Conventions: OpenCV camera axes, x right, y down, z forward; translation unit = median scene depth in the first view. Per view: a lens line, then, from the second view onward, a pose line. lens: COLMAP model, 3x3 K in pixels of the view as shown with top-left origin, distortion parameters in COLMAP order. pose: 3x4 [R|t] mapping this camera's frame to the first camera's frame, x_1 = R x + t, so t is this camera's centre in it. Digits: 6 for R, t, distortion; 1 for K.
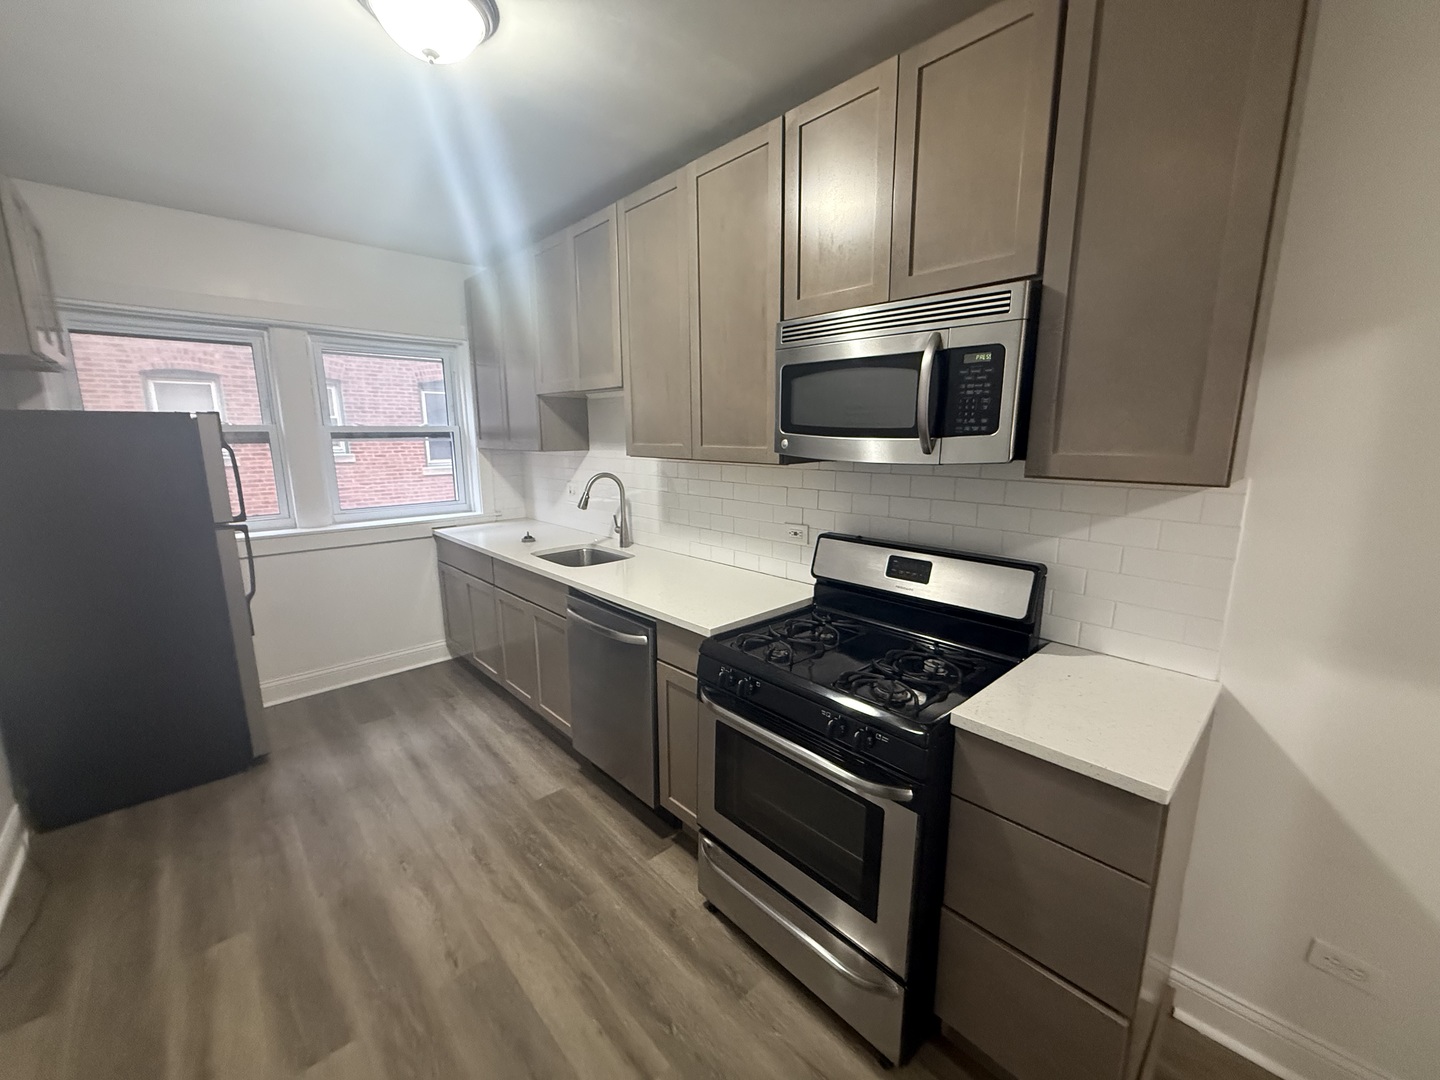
lens RADIAL K [[572.7, 0, 716.0], [0, 572.7, 538.8], [0, 0, 1]] dist [-0.000011, 0.000322]
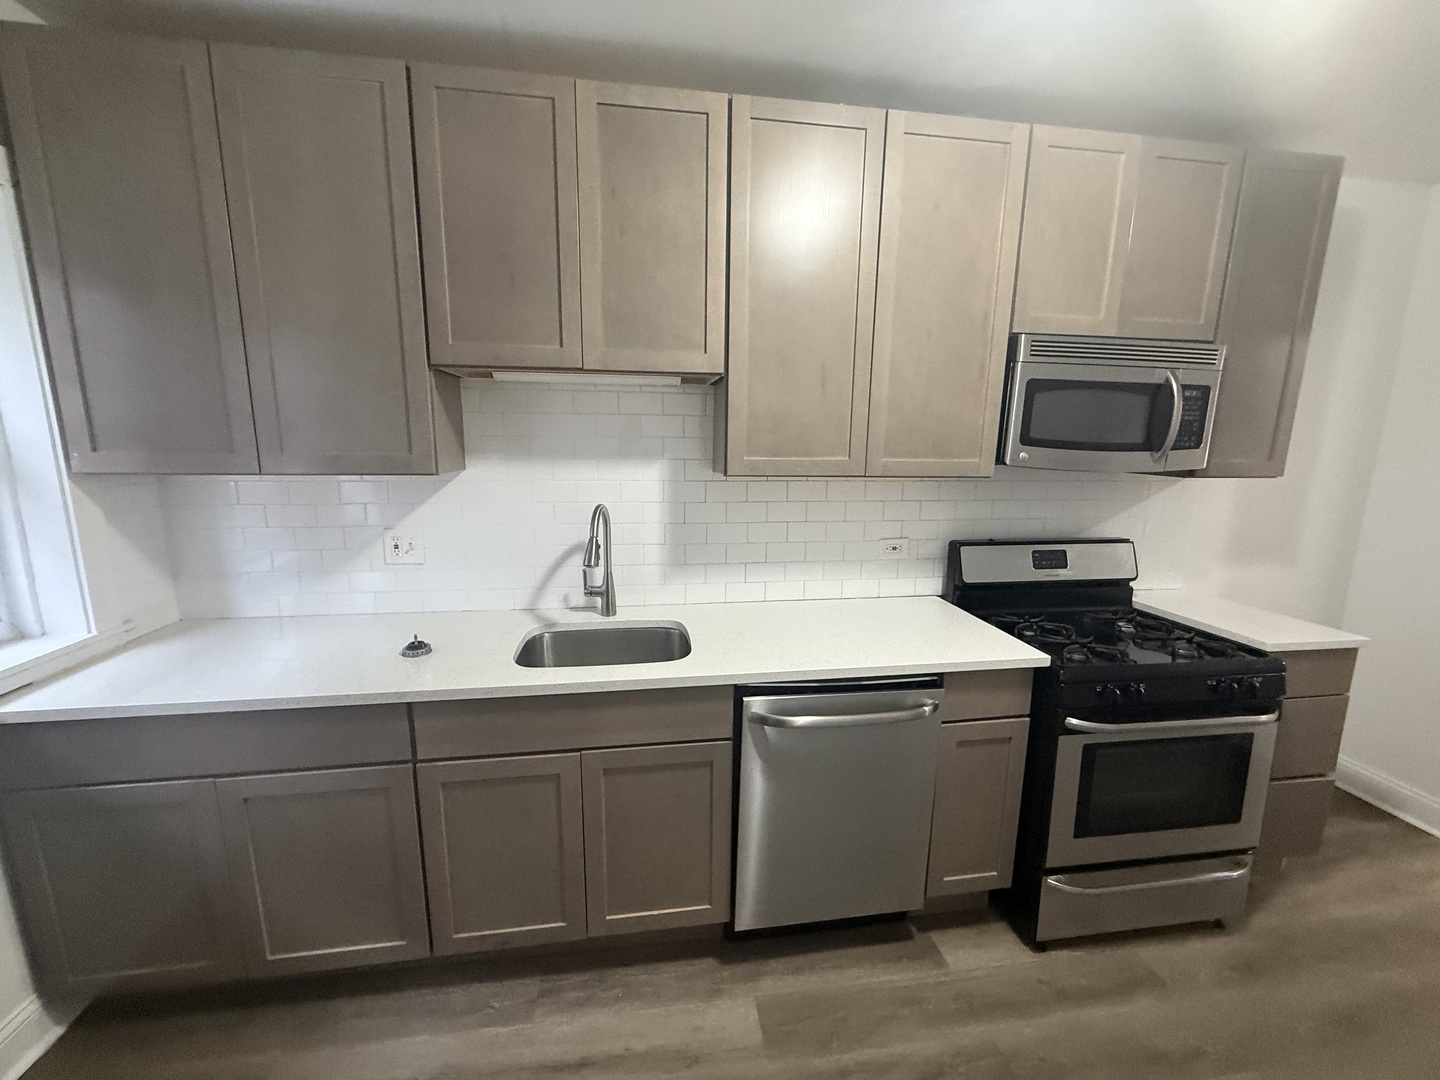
lens RADIAL K [[572.7, 0, 713.3], [0, 572.7, 539.5], [0, 0, 1]] dist [-0.000011, 0.000322]
pose [[0.569952, -0.135947, 0.810354, -0.883101], [0.138213, 0.988028, 0.068544, -0.143528], [-0.809970, 0.072934, 0.581918, 0.749024]]
